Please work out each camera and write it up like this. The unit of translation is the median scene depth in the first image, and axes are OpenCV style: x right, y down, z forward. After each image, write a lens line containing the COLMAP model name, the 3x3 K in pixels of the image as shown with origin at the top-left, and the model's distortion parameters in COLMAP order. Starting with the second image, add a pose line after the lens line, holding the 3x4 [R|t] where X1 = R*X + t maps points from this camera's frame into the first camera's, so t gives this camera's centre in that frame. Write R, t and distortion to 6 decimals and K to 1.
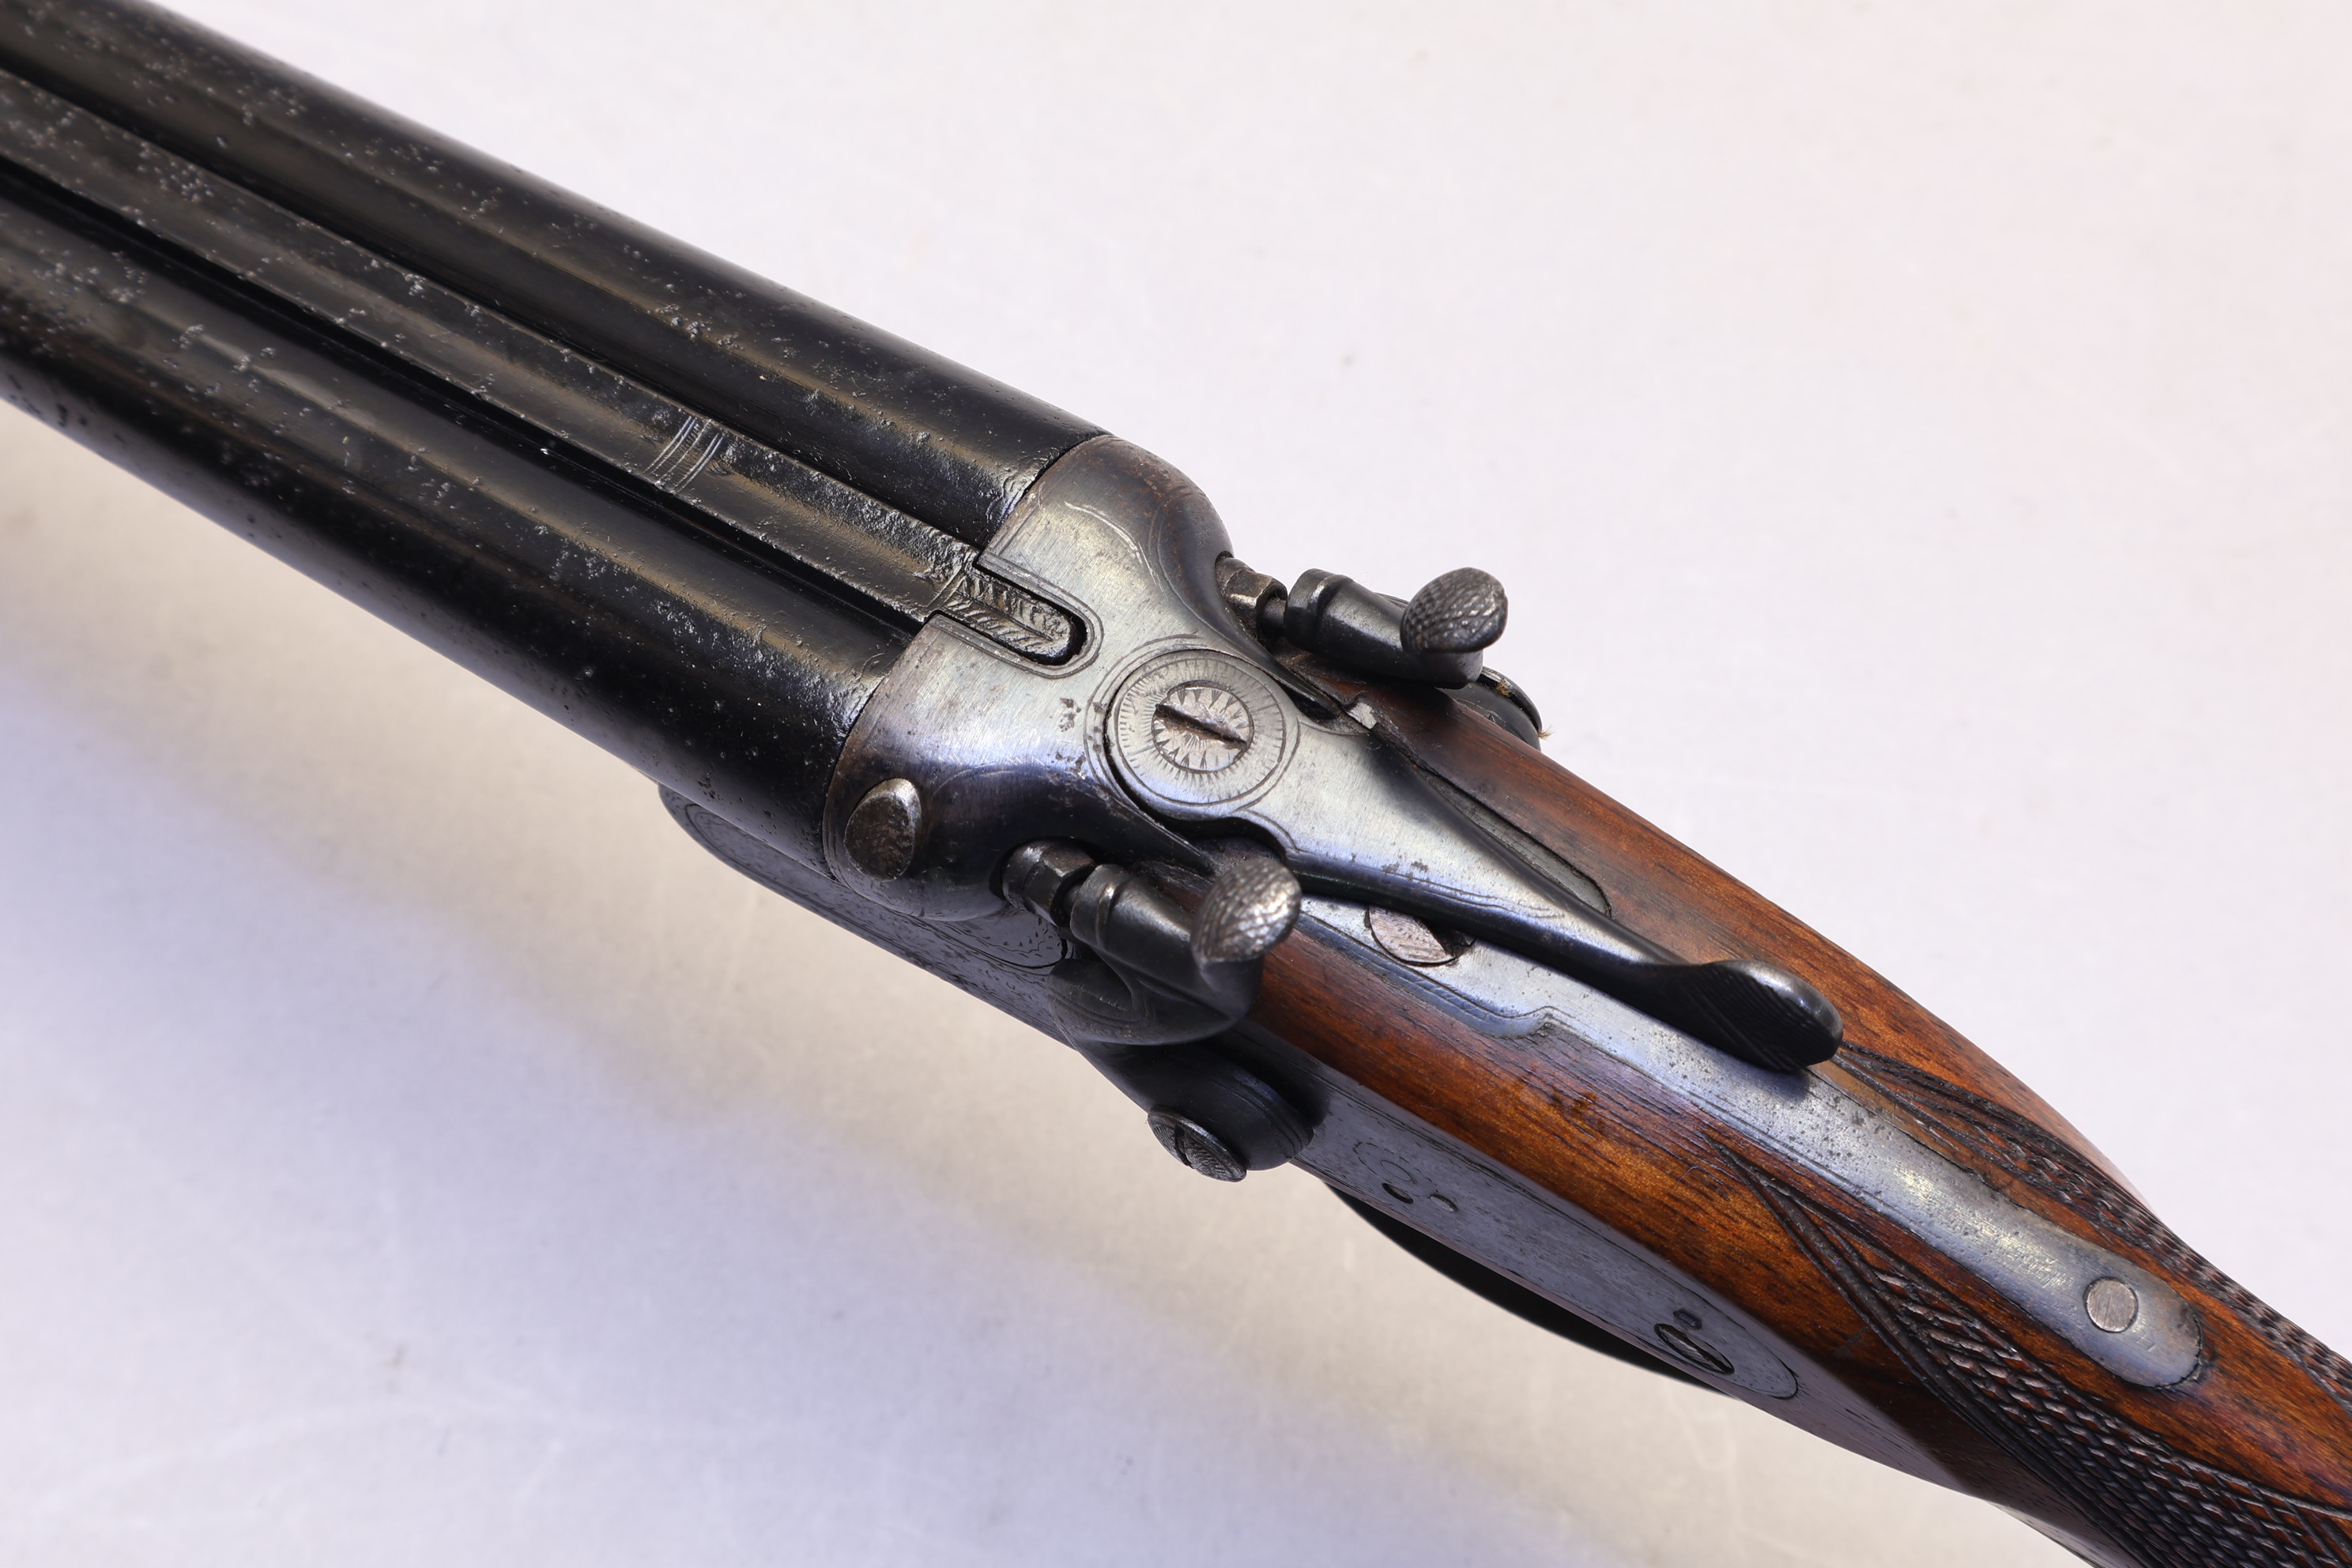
lens RADIAL K [[4795.2, 0, 1174.7], [0, 4795.2, 742.6], [0, 0, 1]] dist [-0.019297, 0.090914]
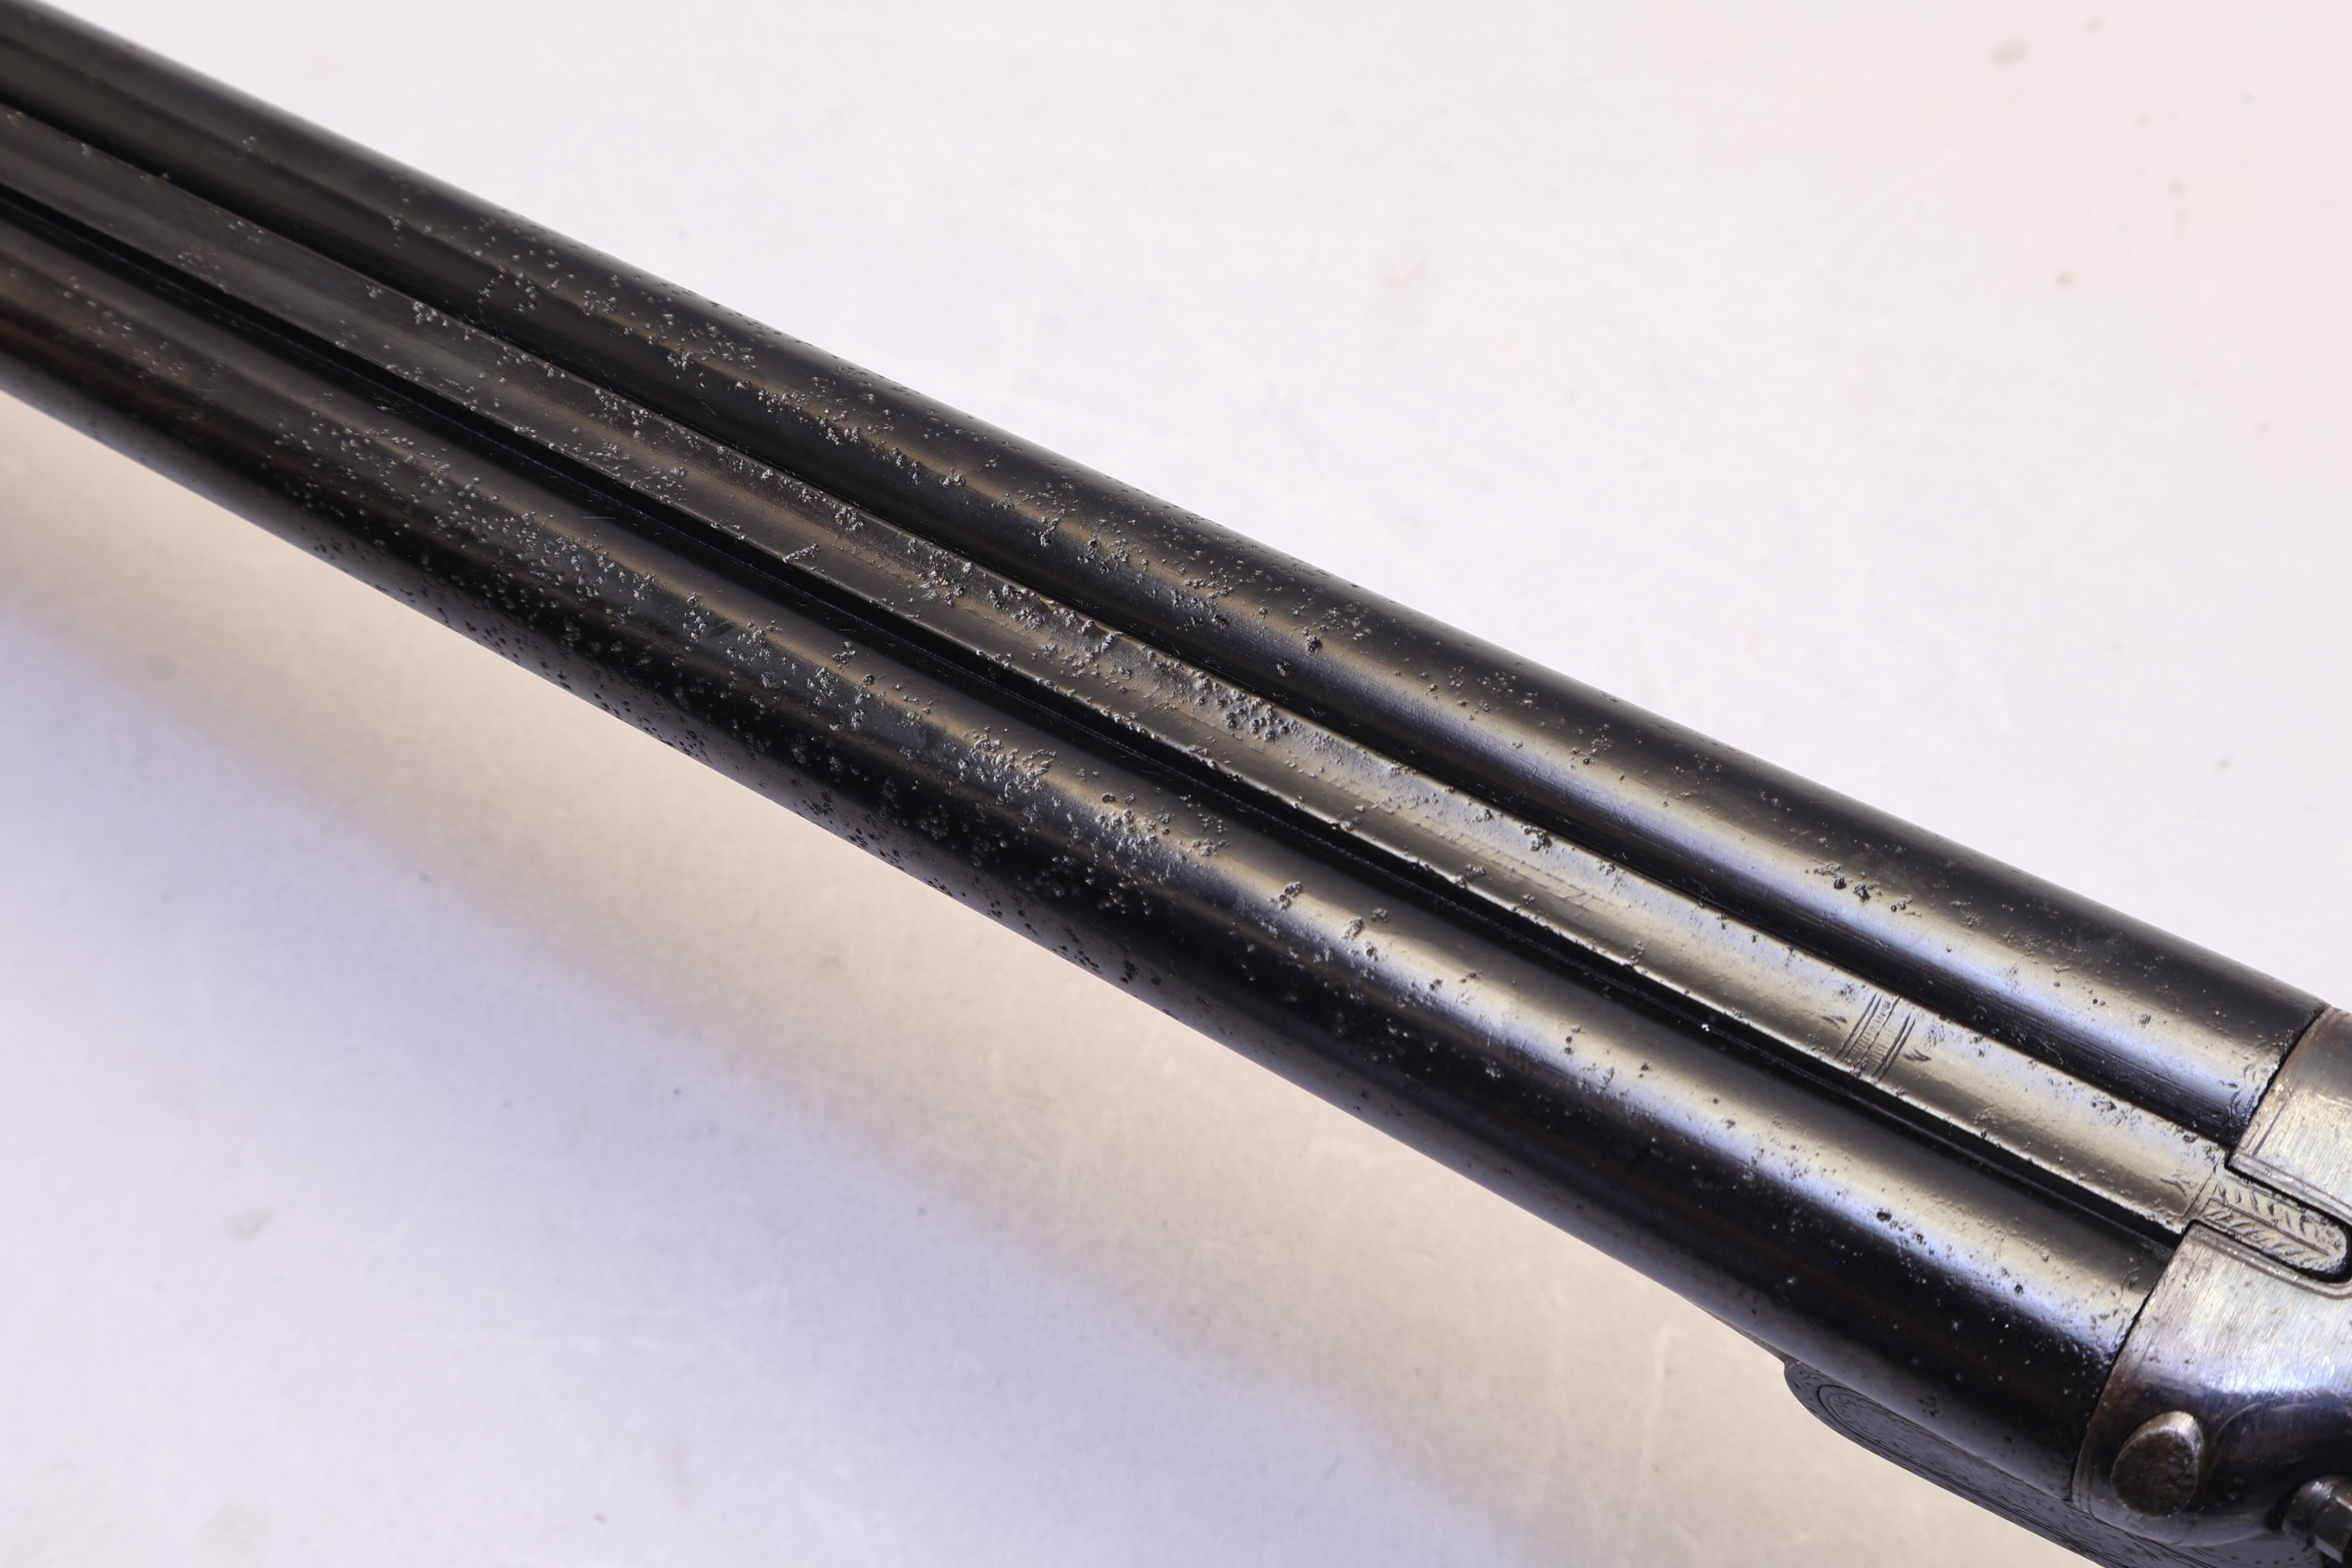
lens RADIAL K [[4795.2, 0, 1174.7], [0, 4795.2, 742.6], [0, 0, 1]] dist [-0.019297, 0.090914]
pose [[0.999661, -0.019089, 0.017731, -0.260886], [0.019016, 0.999810, 0.004294, -0.127324], [-0.017810, -0.003955, 0.999834, 0.077199]]
